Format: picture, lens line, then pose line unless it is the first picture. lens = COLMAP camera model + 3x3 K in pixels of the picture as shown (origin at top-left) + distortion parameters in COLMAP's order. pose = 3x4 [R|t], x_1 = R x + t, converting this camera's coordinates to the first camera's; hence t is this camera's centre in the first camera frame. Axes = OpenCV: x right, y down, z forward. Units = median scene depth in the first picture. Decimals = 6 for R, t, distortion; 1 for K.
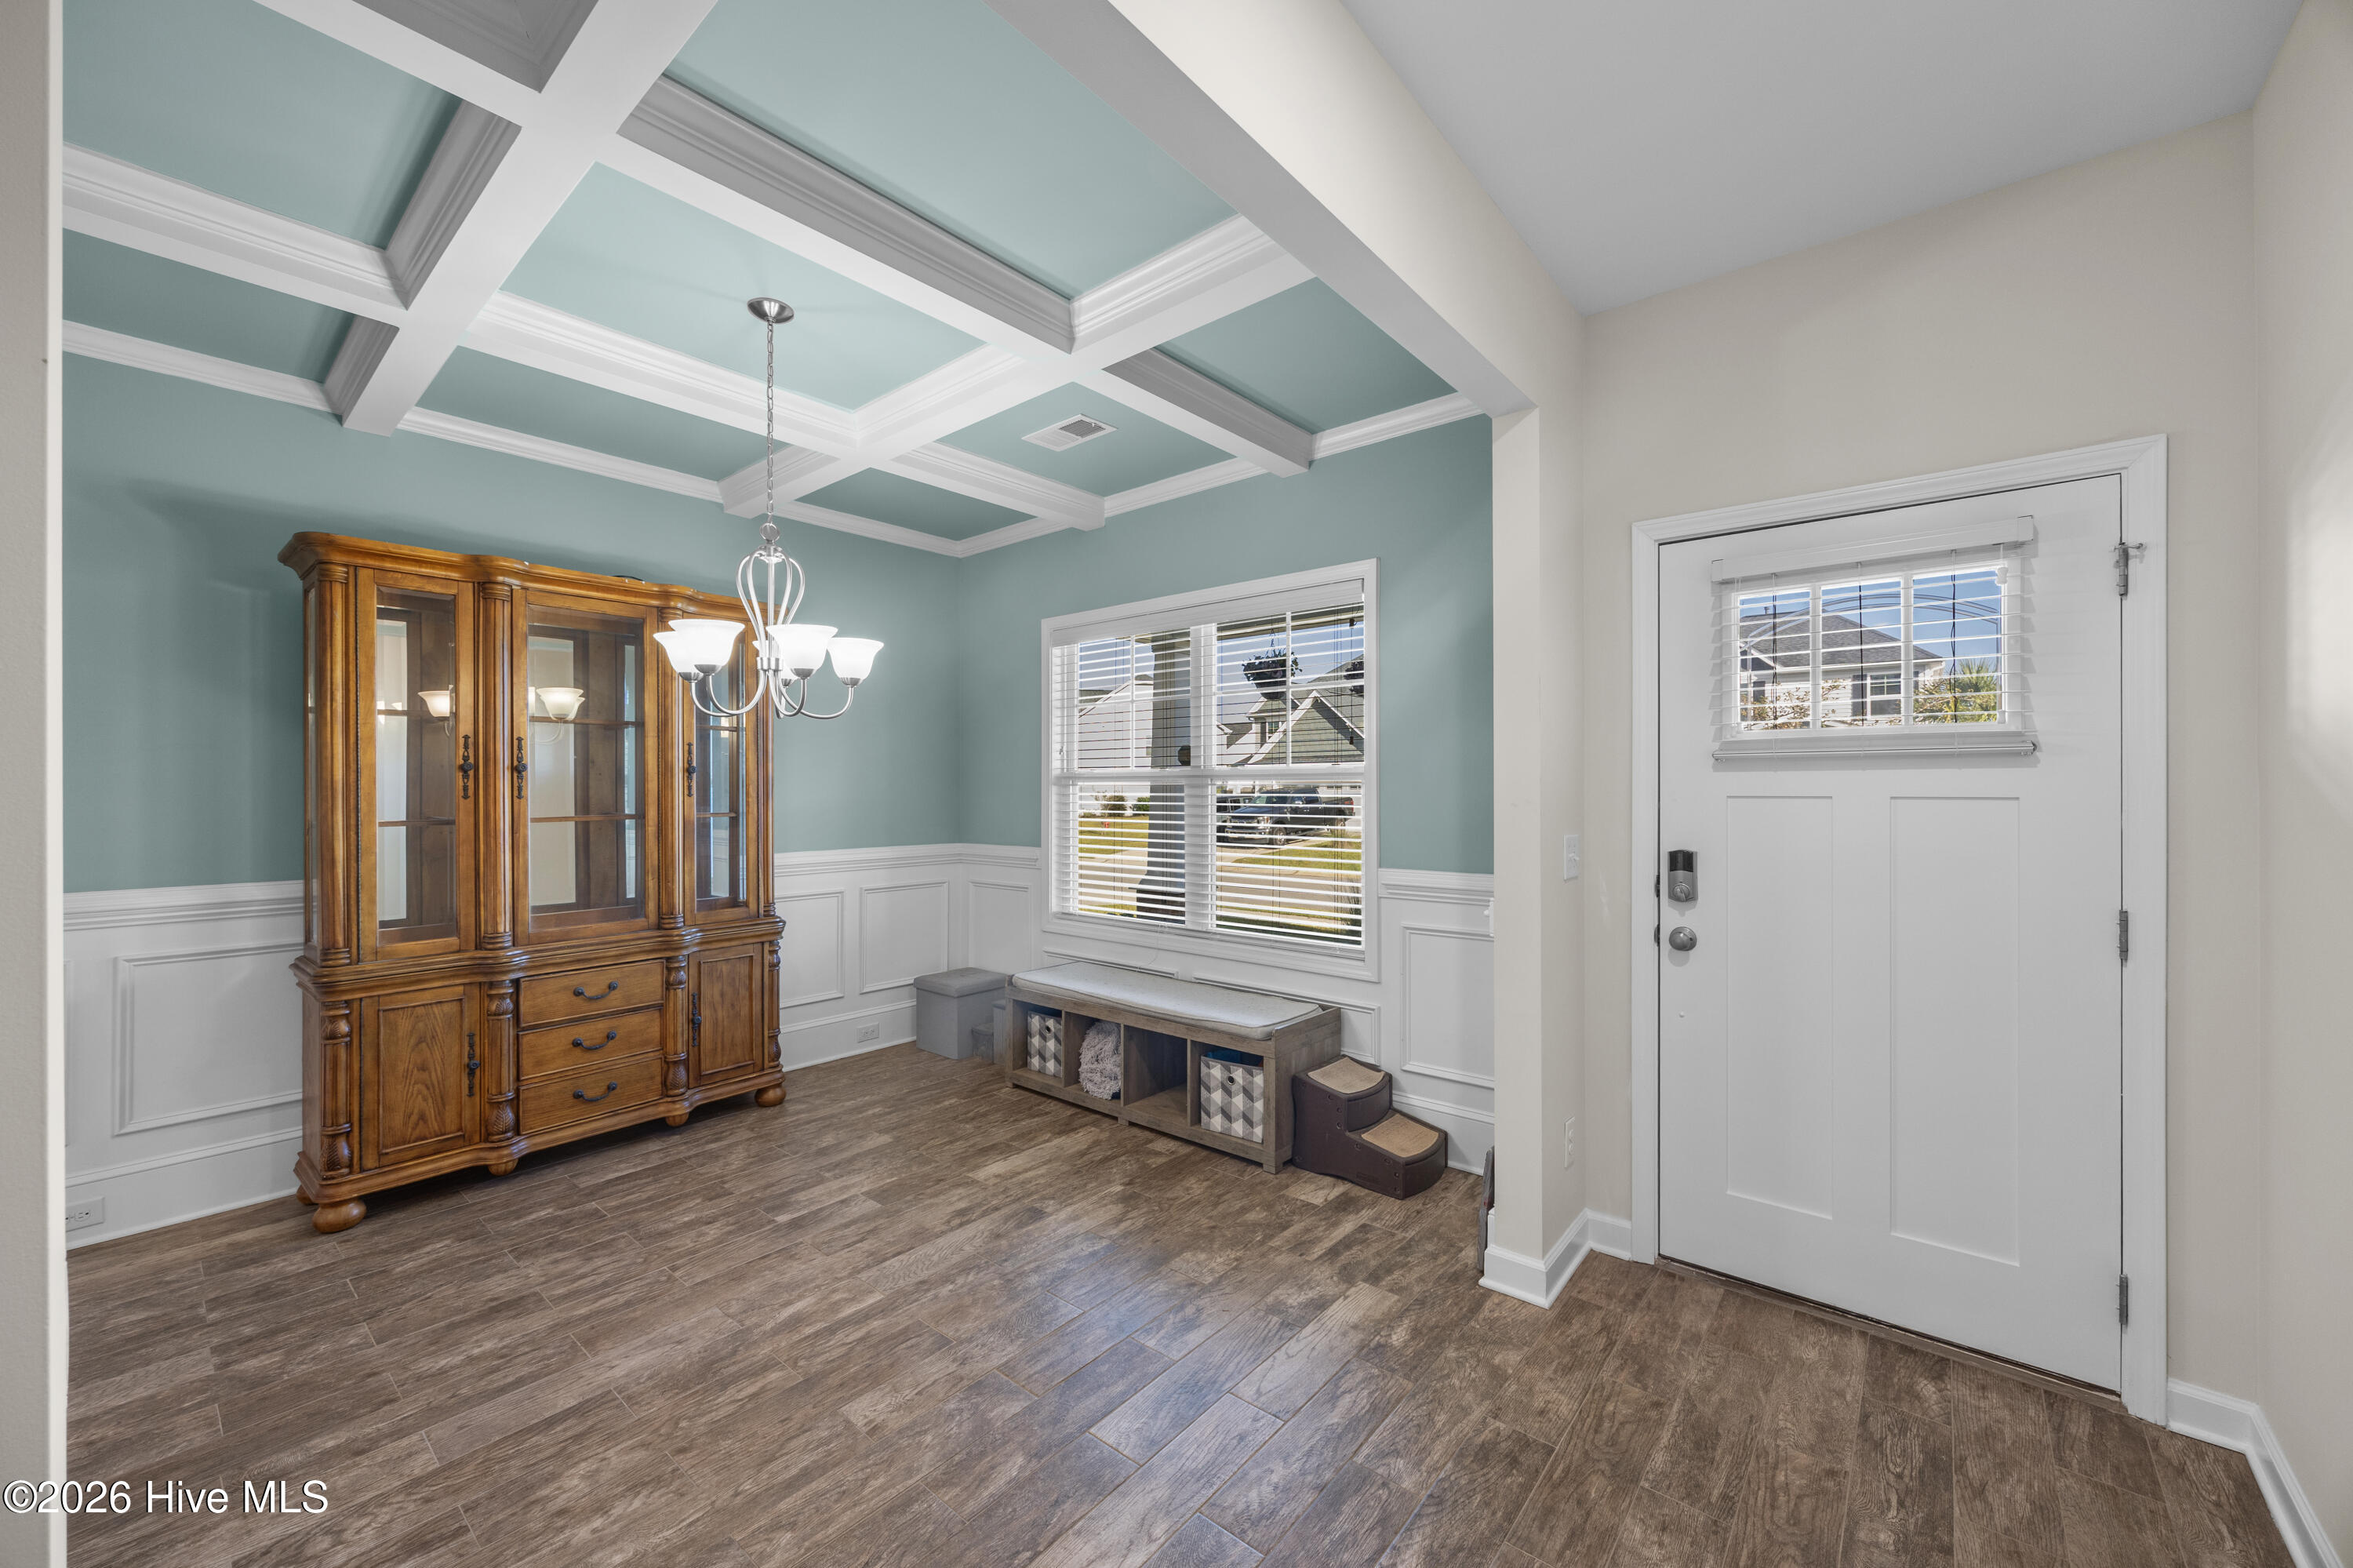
lens RADIAL K [[904.0, 0, 1171.3], [0, 904.0, 788.2], [0, 0, 1]] dist [-0.000938, -0.000004]
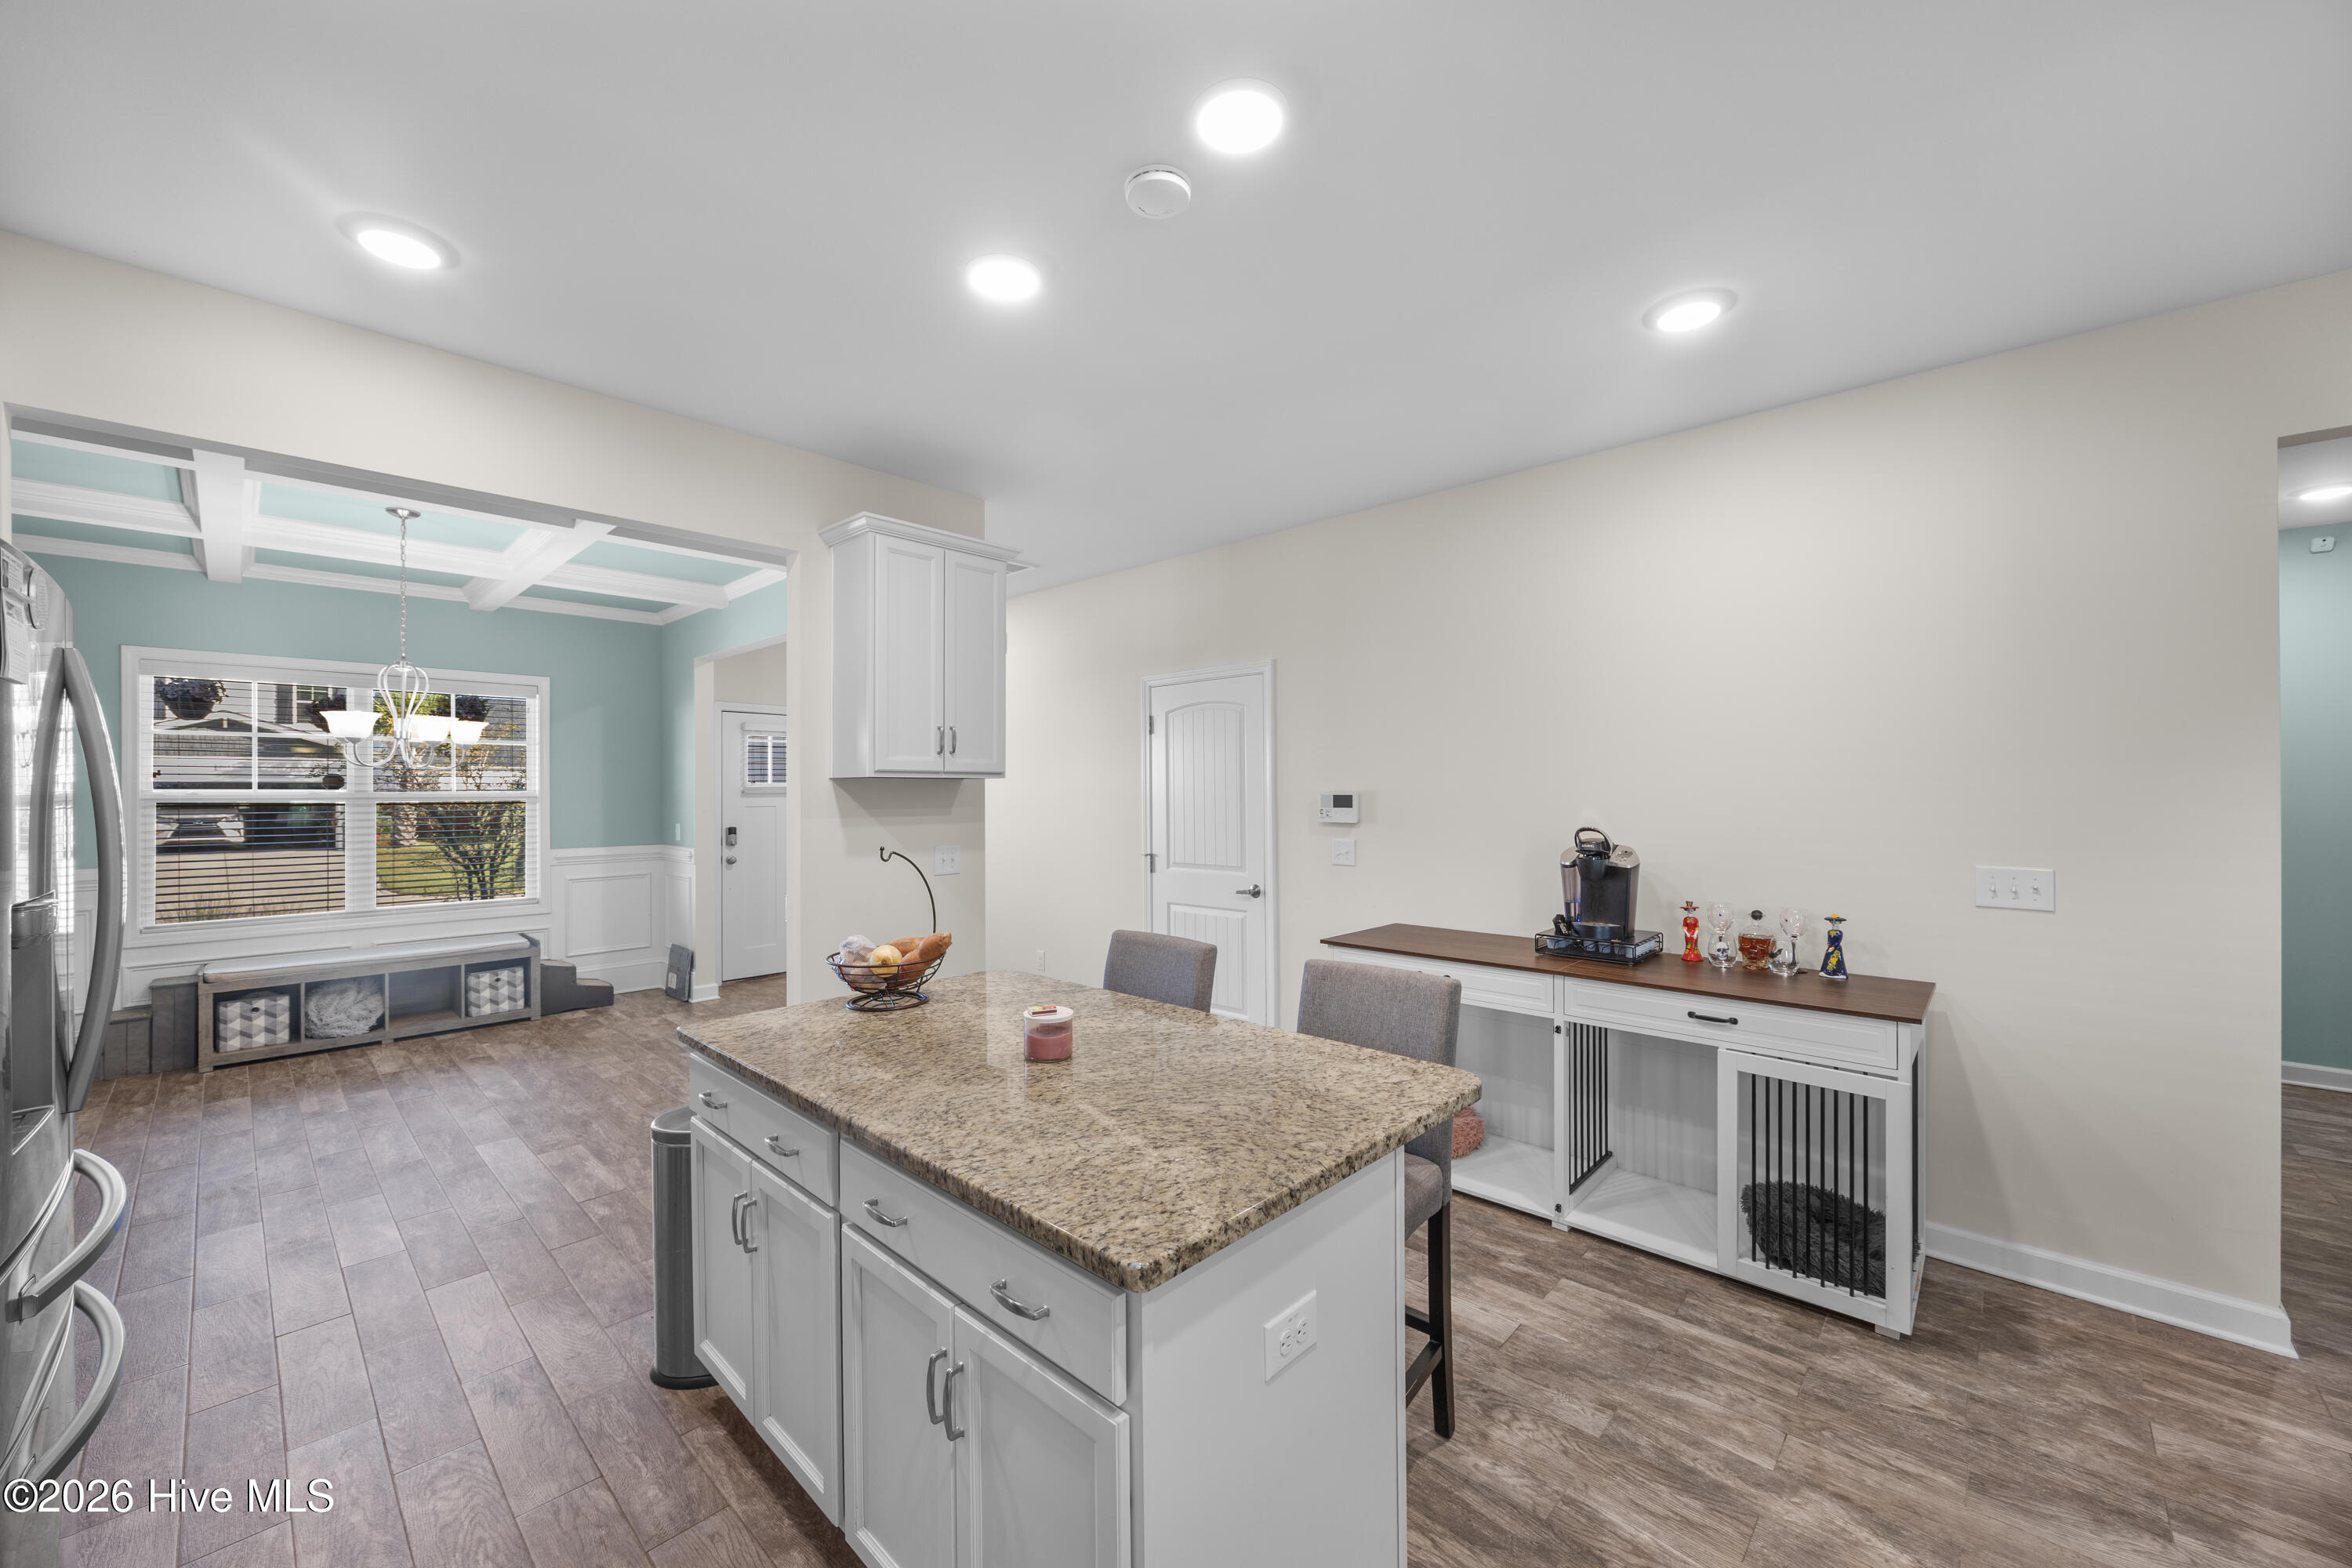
lens RADIAL K [[893.2, 0, 1171.7], [0, 893.2, 789.9], [0, 0, 1]] dist [-0.001972, 0.000010]
pose [[0.053948, 0.000960, 0.998543, -1.690576], [0.000921, 0.999999, -0.001011, -0.031679], [-0.998543, 0.000974, 0.053947, -0.380424]]
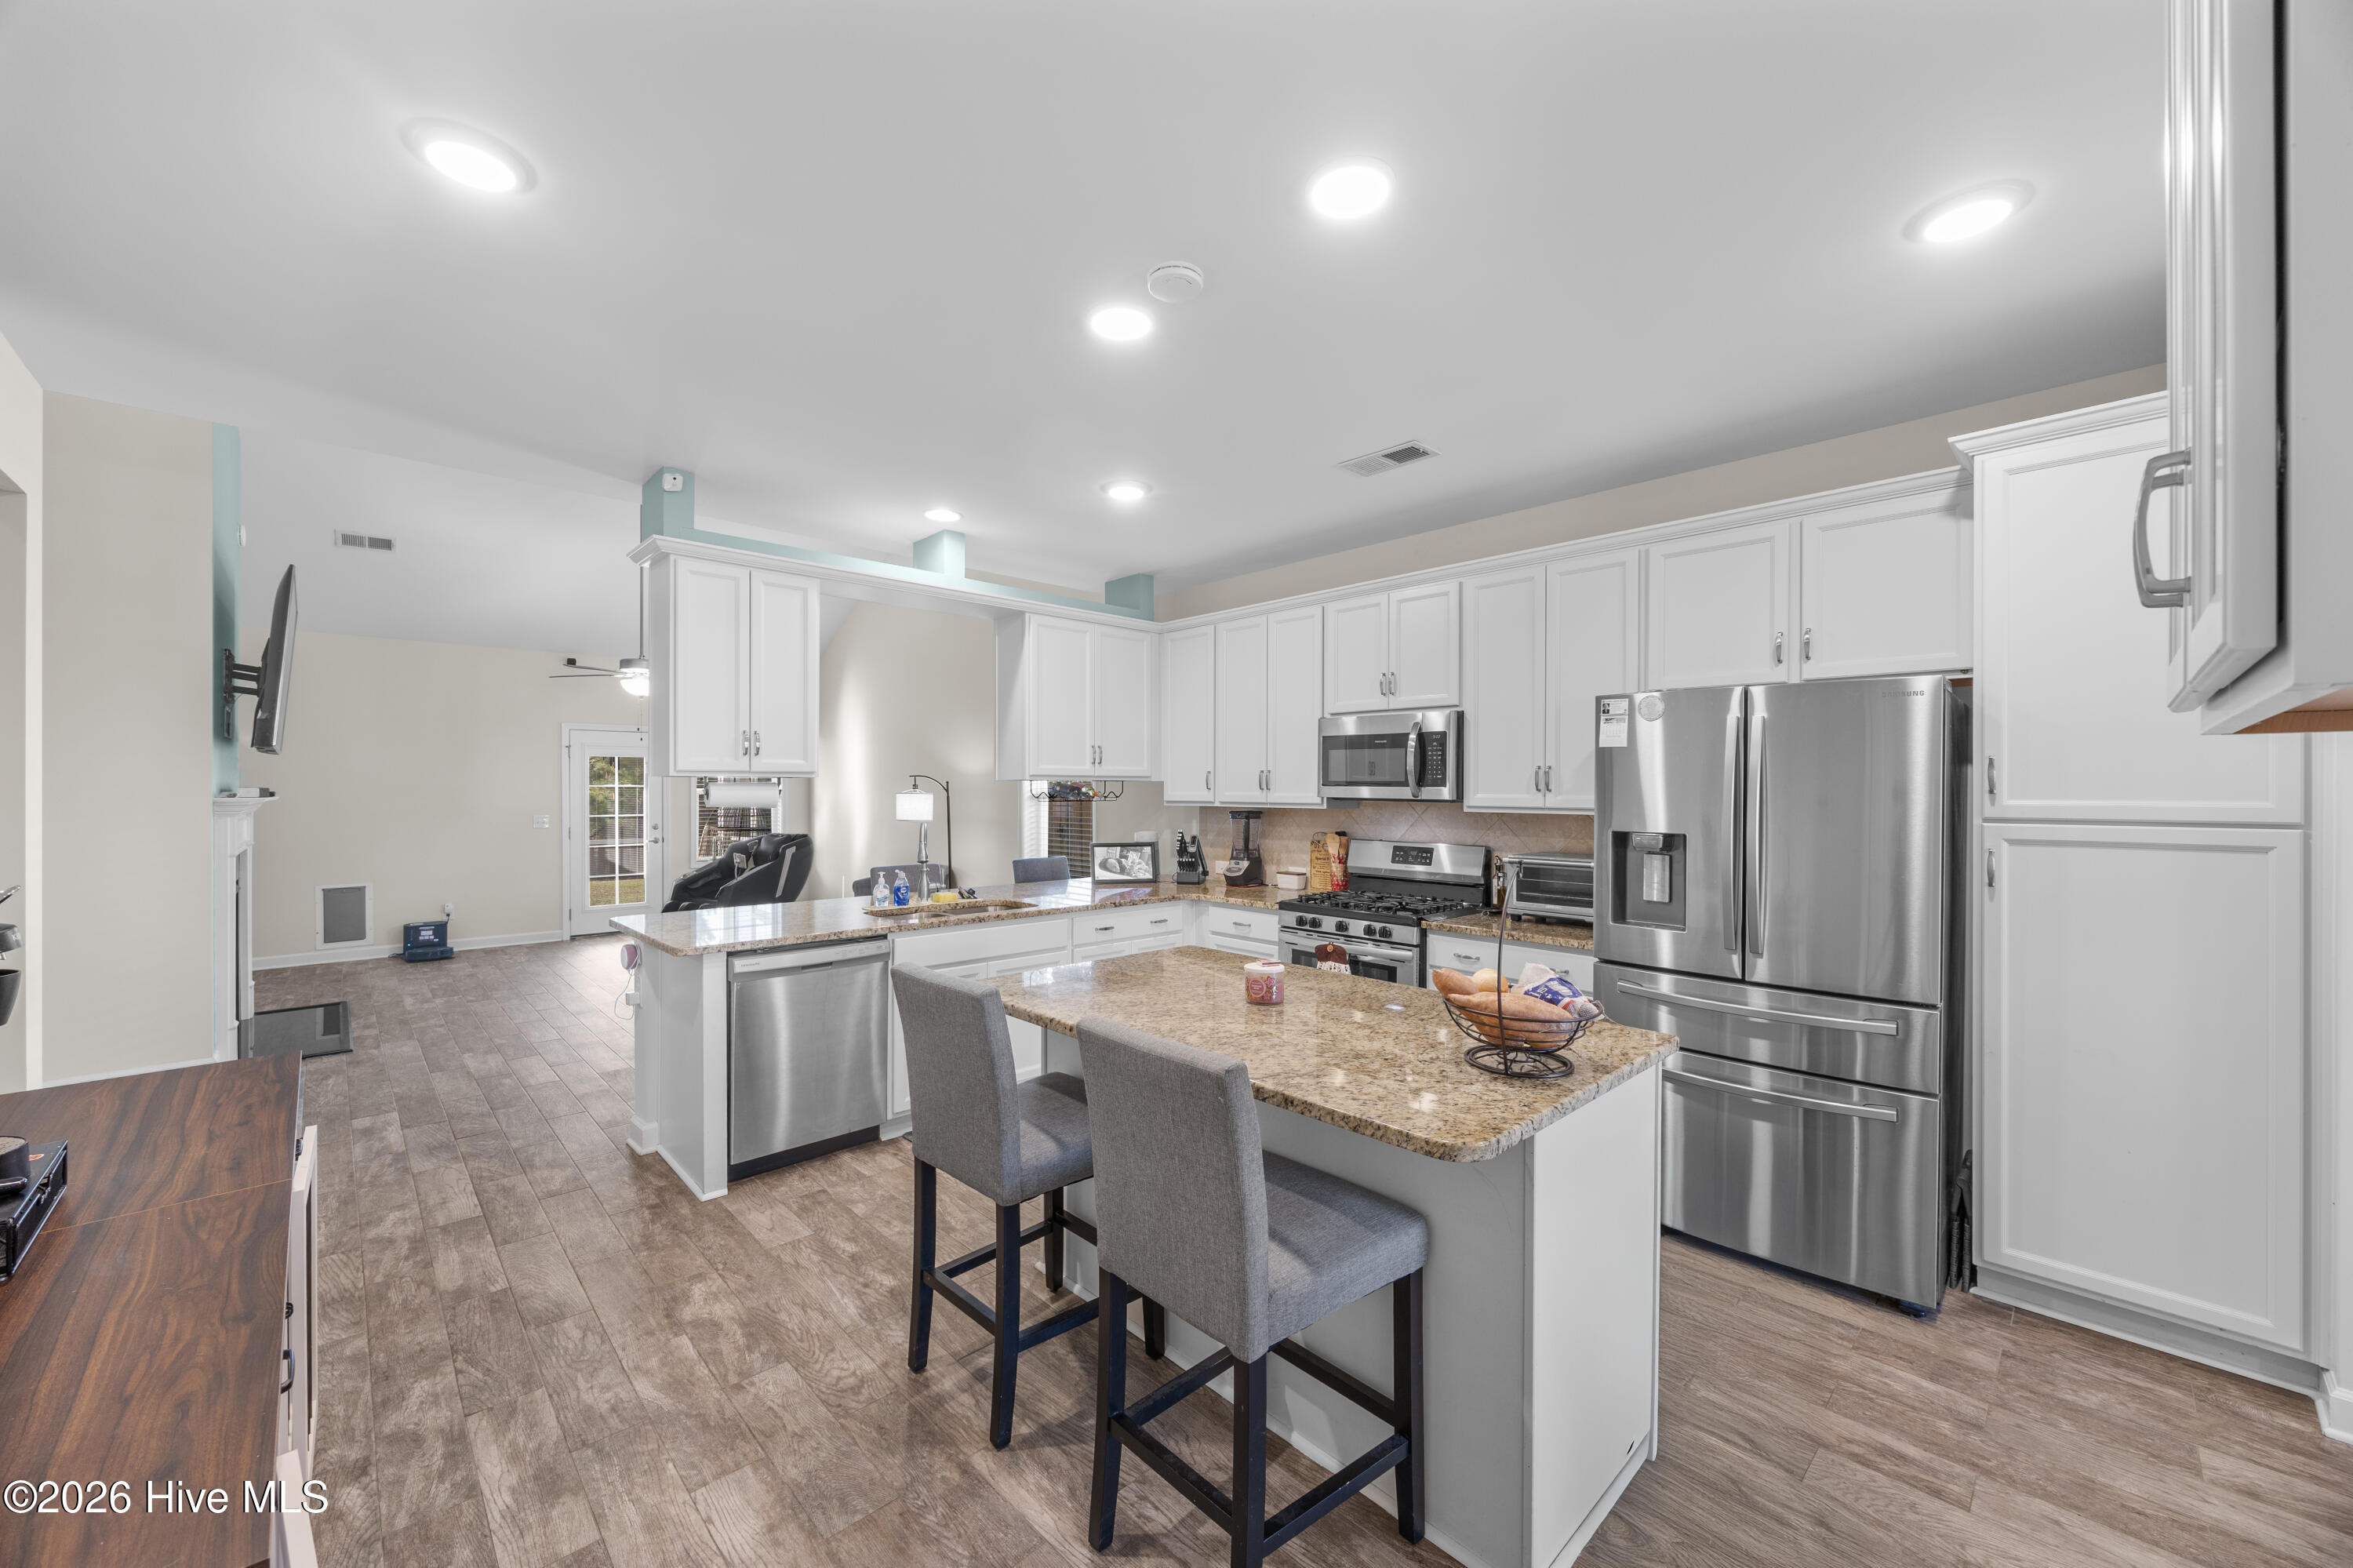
lens RADIAL K [[895.1, 0, 1176.2], [0, 895.1, 787.5], [0, 0, 1]] dist [-0.001666, 0.000060]
pose [[-0.104964, 0.000430, -0.994476, -0.302317], [0.001931, 0.999998, 0.000229, -0.032844], [0.994474, -0.001897, -0.104965, -0.255997]]
